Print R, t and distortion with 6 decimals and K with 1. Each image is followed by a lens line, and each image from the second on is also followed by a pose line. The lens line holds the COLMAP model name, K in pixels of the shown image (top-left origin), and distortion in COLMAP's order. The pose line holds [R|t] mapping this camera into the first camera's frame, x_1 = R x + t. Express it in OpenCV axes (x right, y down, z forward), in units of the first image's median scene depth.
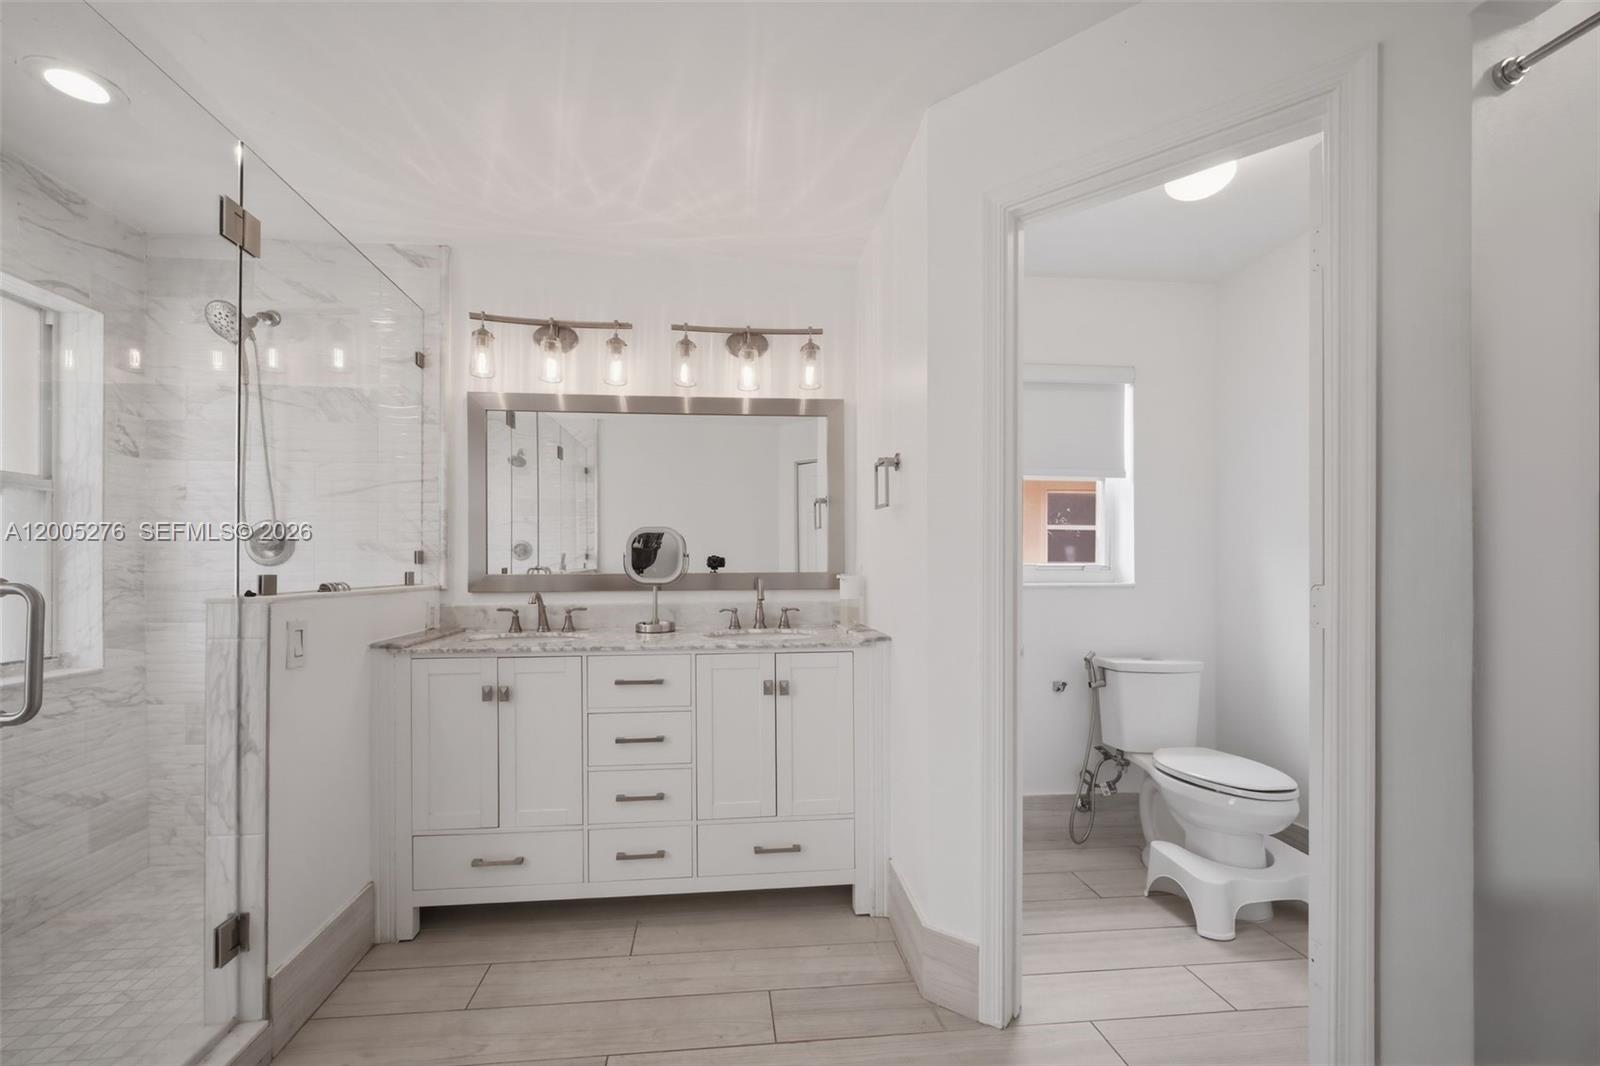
lens RADIAL K [[655.8, 0, 784.0], [0, 655.8, 562.3], [0, 0, 1]] dist [-0.000274, -0.000084]
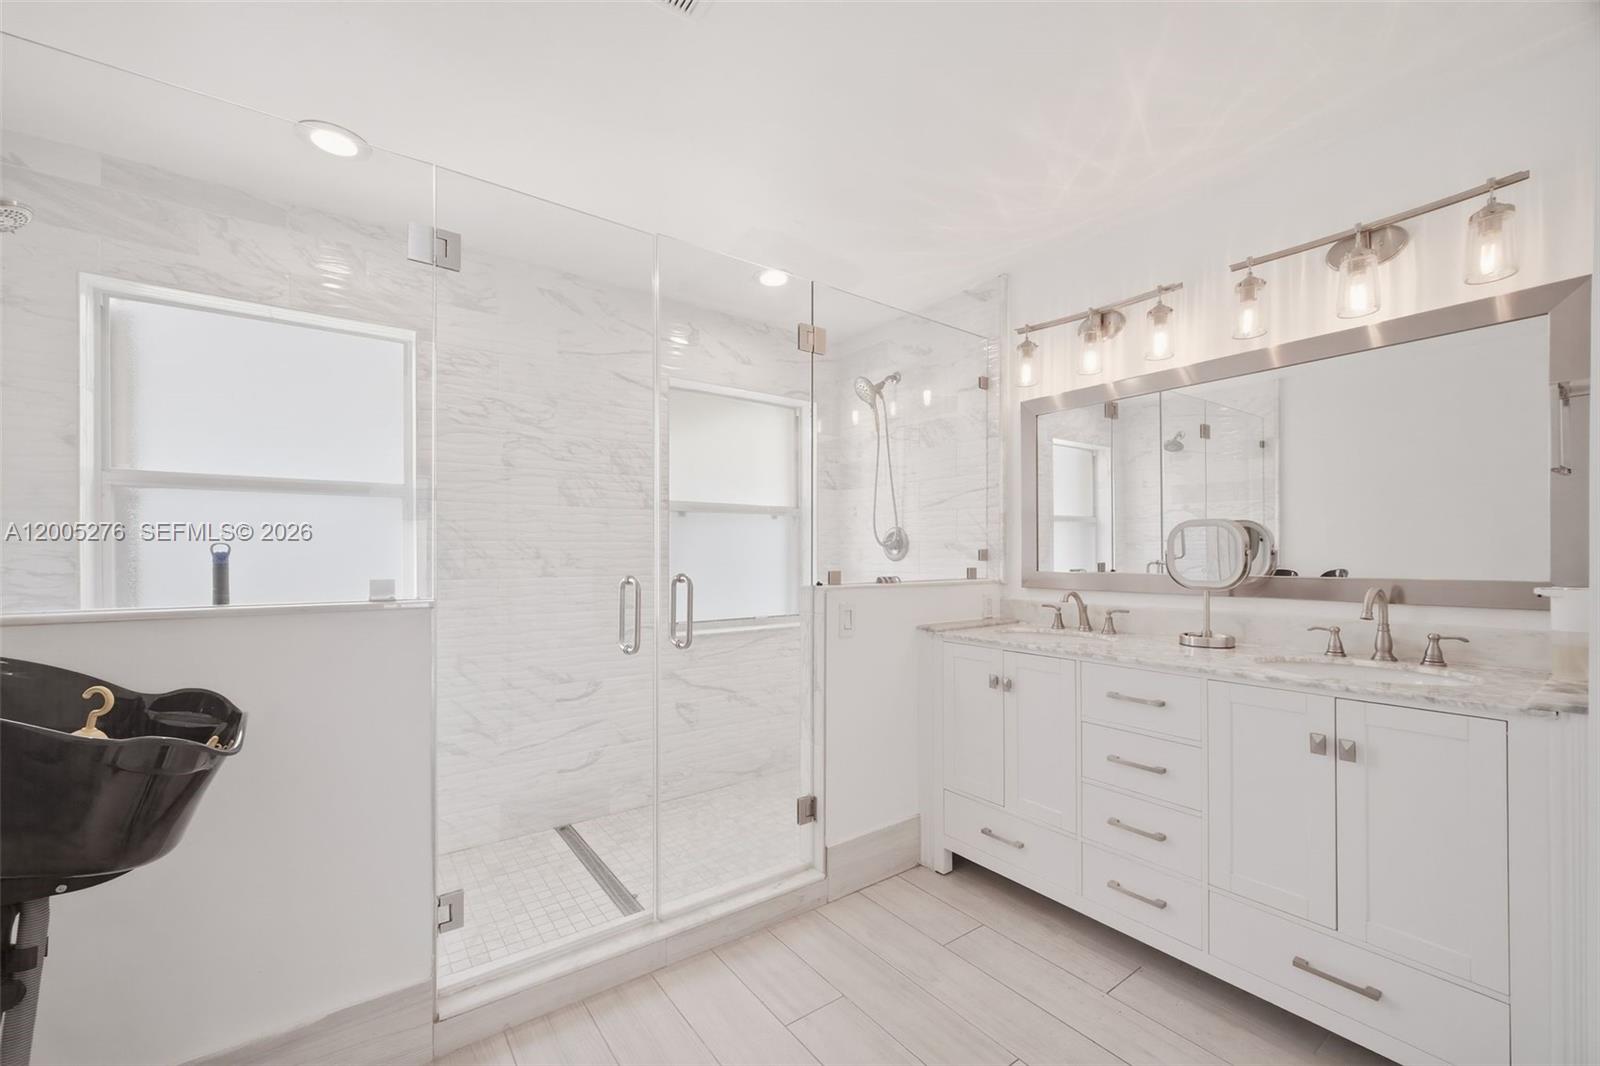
lens RADIAL K [[639.7, 0, 757.9], [0, 639.7, 557.8], [0, 0, 1]] dist [-0.002234, -0.000455]
pose [[0.473658, 0.007010, -0.880681, 0.247286], [0.004856, 0.999932, 0.010571, -0.016712], [0.880696, -0.009283, 0.473591, 0.120198]]
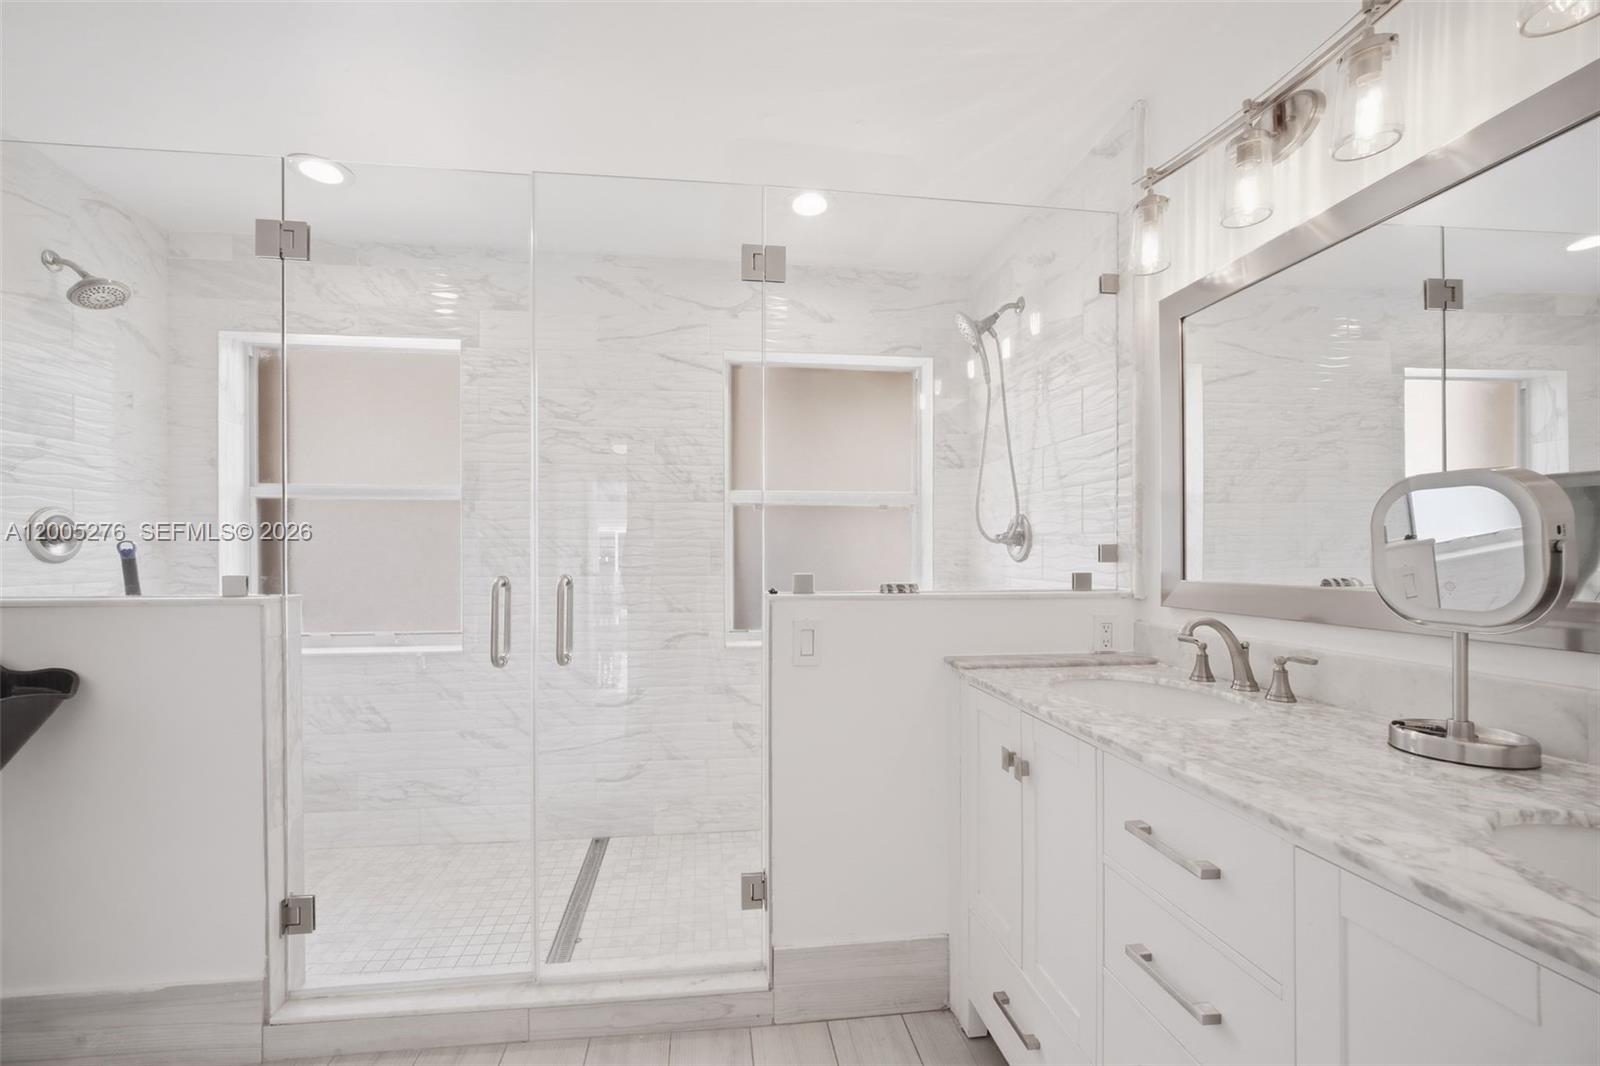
lens RADIAL K [[639.7, 0, 757.9], [0, 639.7, 557.8], [0, 0, 1]] dist [-0.002234, -0.000455]
pose [[0.000344, 0.008923, -0.999960, 0.164061], [0.005925, 0.999943, 0.008924, -0.011267], [0.999982, -0.005927, 0.000291, 0.609699]]
